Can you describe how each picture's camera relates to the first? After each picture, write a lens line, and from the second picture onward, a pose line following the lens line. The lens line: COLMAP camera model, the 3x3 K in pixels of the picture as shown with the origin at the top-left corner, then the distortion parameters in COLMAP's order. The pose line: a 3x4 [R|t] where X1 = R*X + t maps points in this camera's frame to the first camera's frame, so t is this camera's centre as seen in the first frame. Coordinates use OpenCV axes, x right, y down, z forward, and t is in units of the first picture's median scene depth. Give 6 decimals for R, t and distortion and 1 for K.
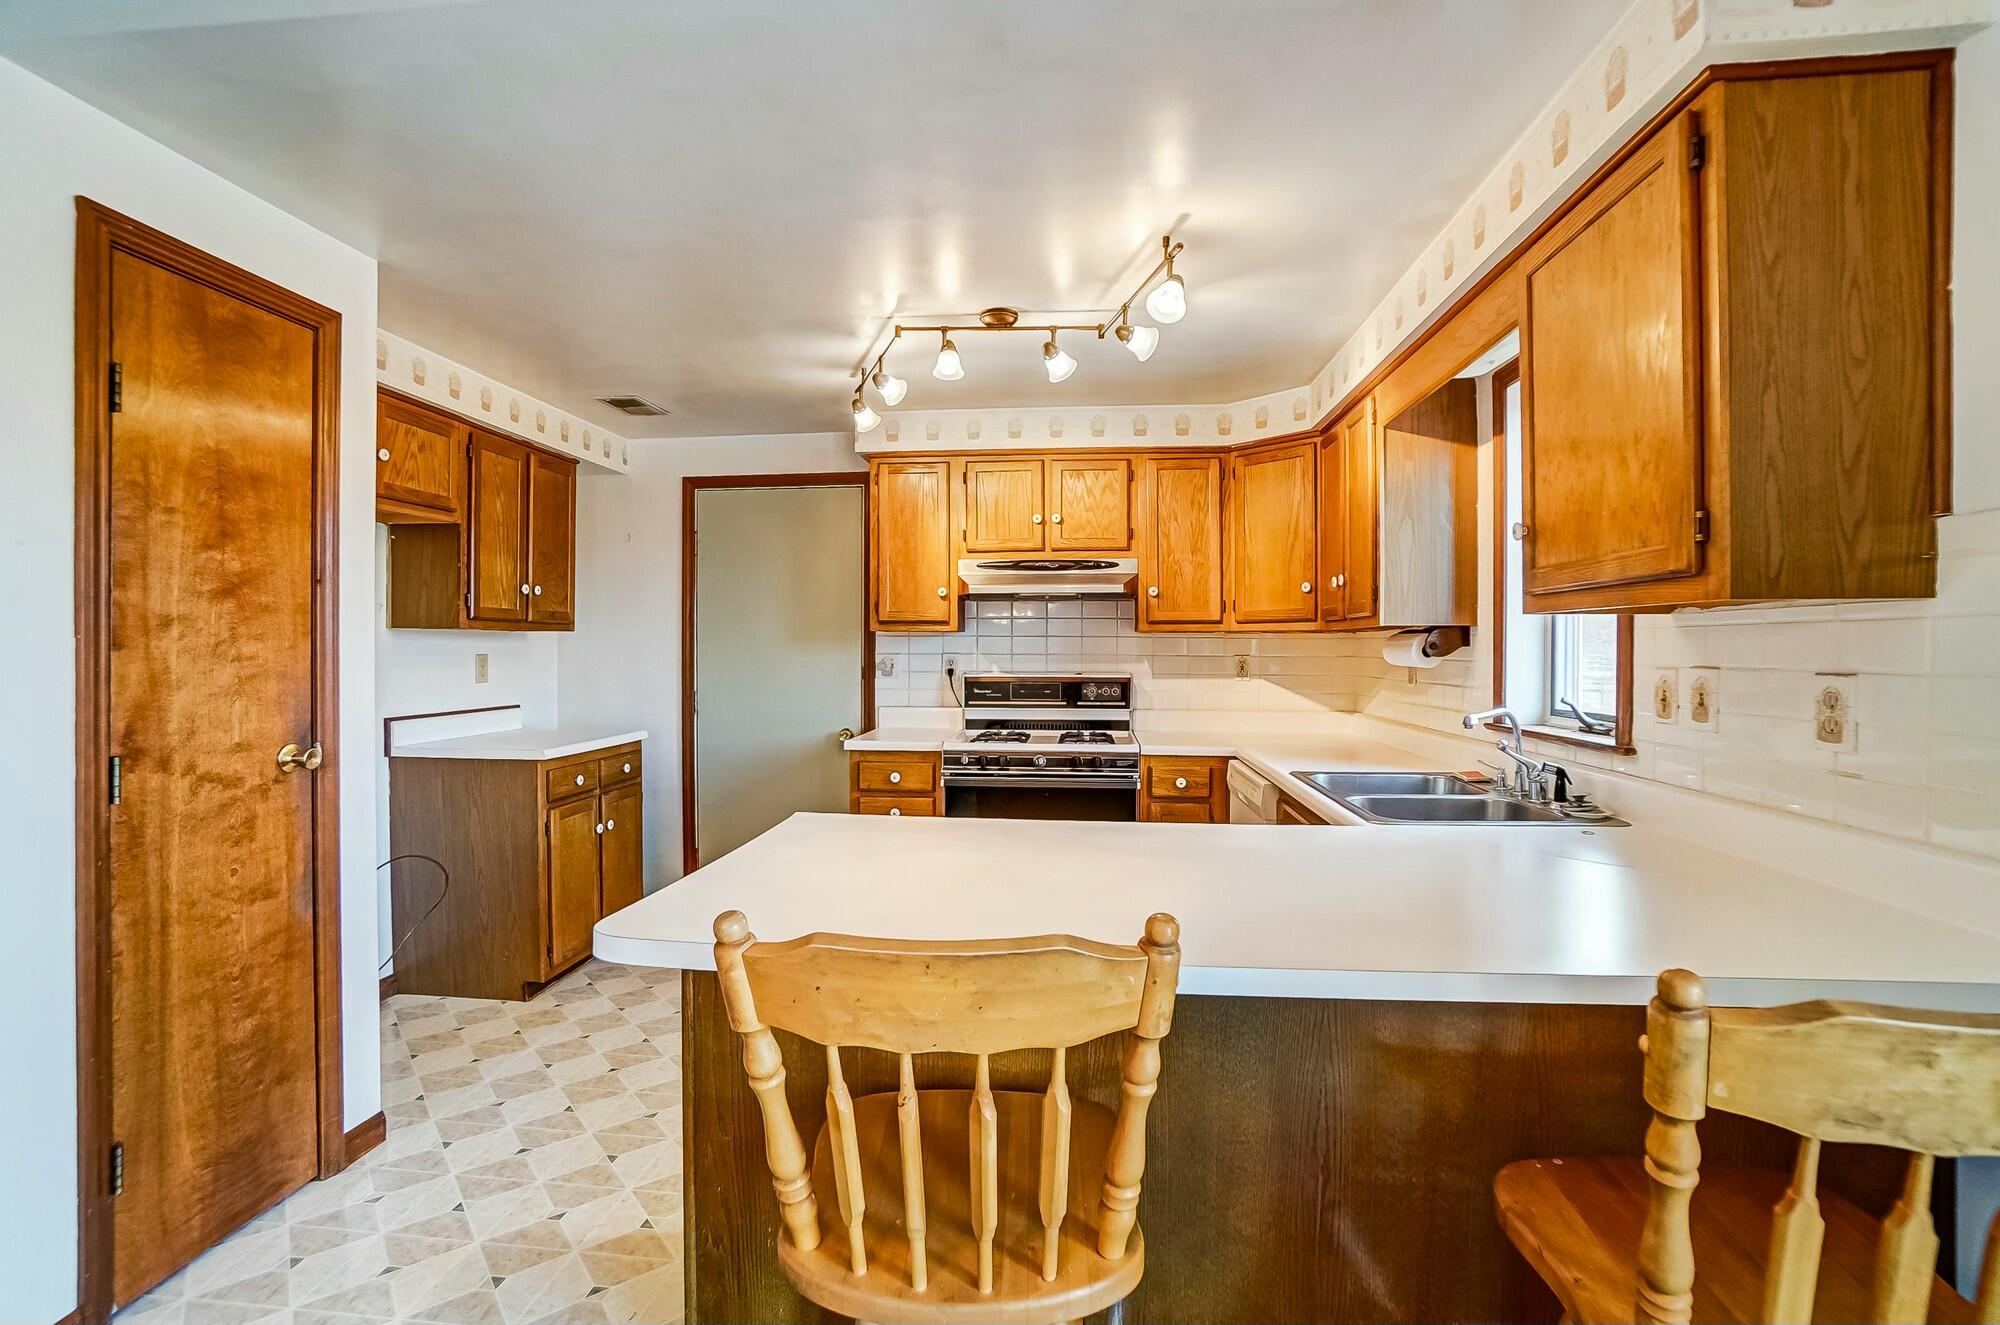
lens RADIAL K [[914.9, 0, 1000.1], [0, 914.9, 660.0], [0, 0, 1]] dist [-0.016652, 0.000766]
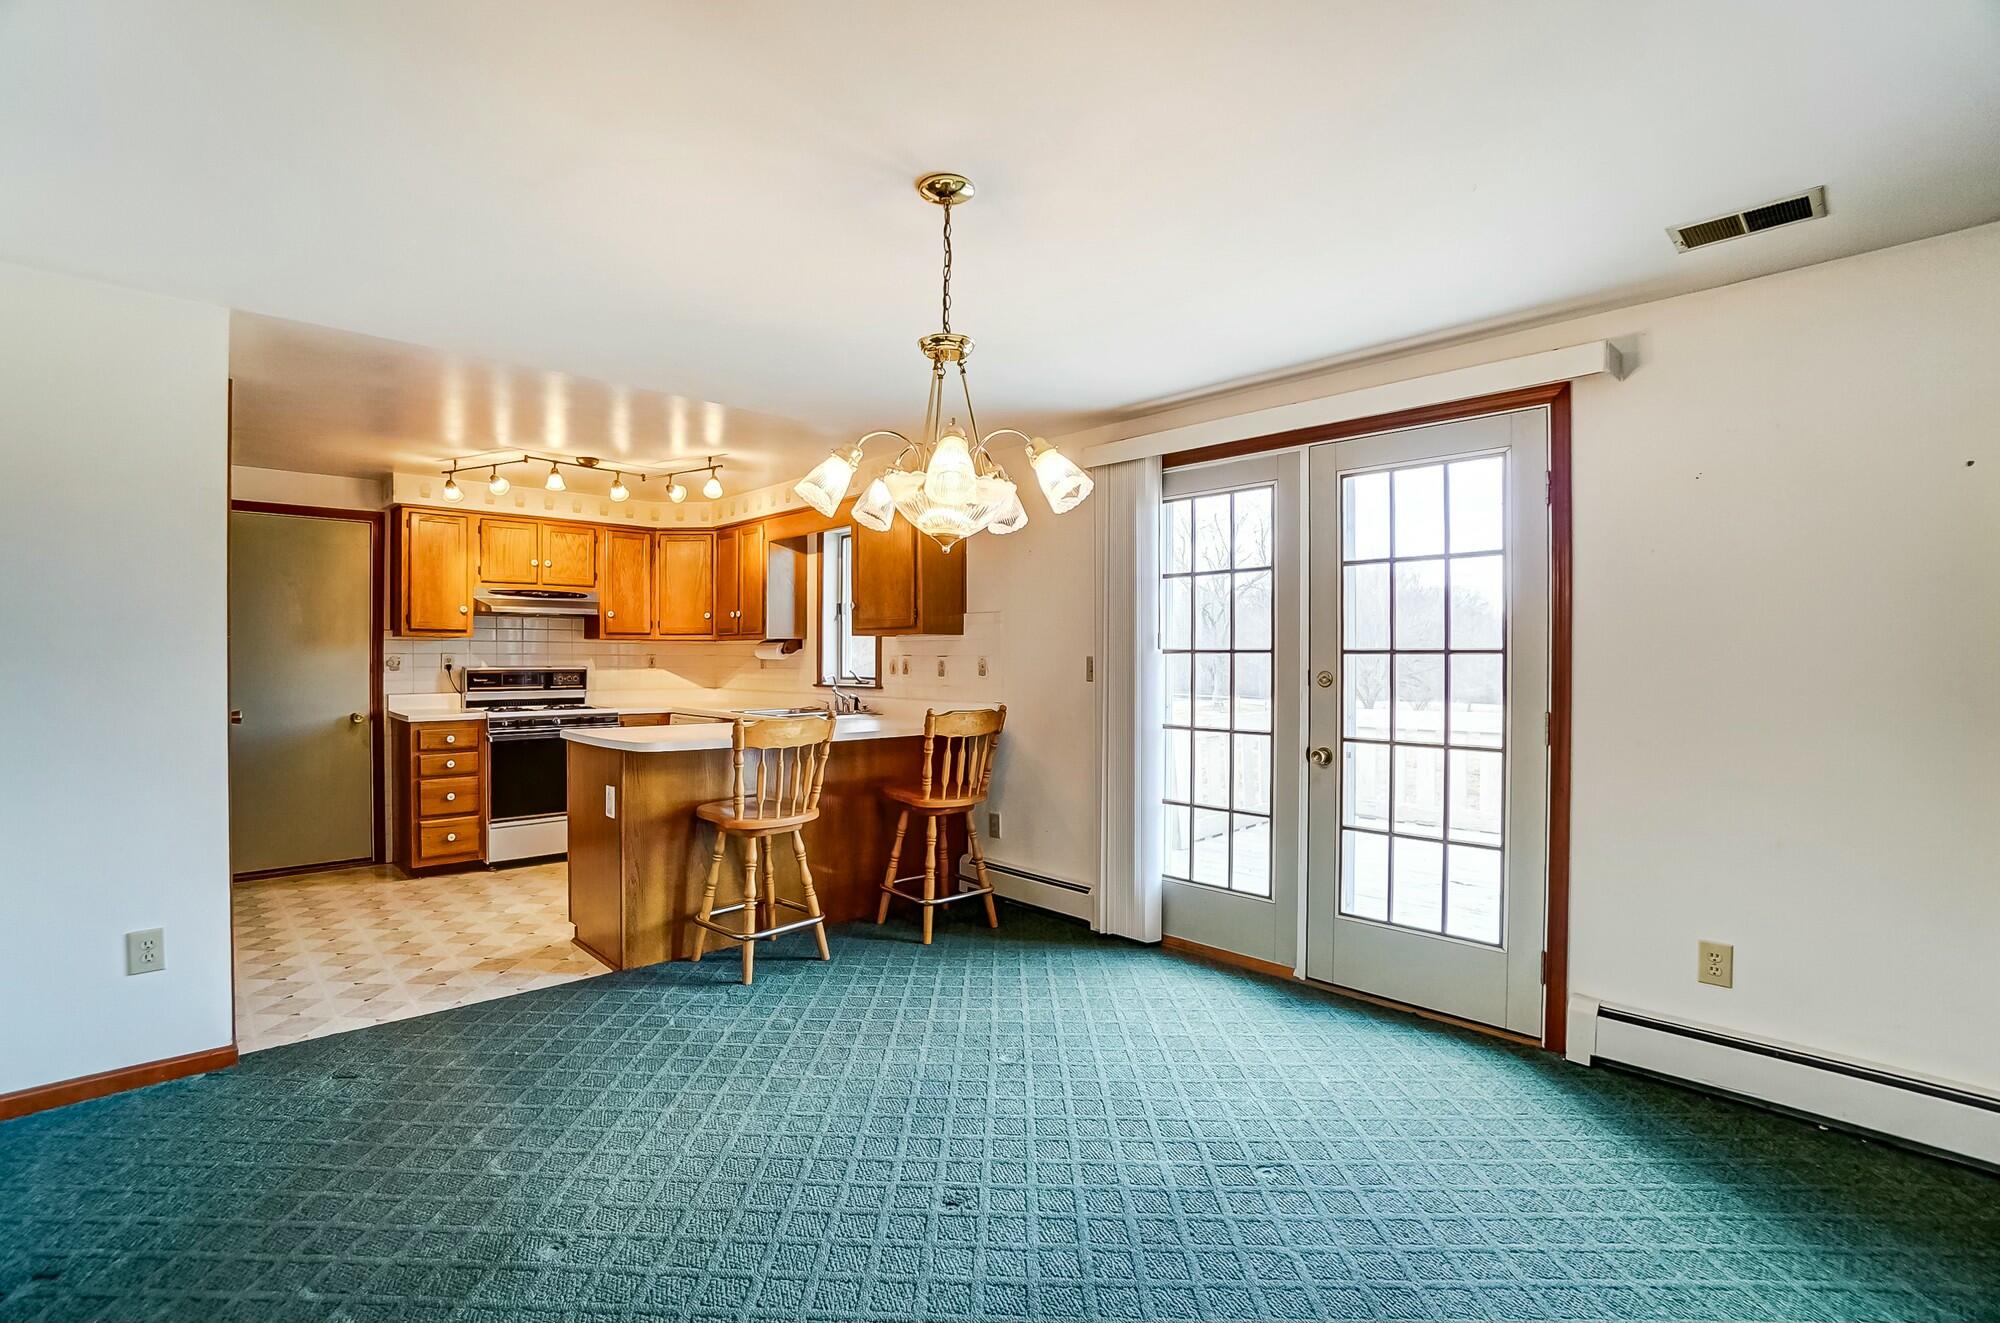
lens RADIAL K [[914.9, 0, 1000.2], [0, 914.9, 660.2], [0, 0, 1]] dist [-0.016652, 0.000766]
pose [[0.646240, -0.004715, 0.763120, -0.604875], [0.009422, 0.999954, -0.001800, 0.014521], [-0.763076, 0.008354, 0.646254, -0.539965]]
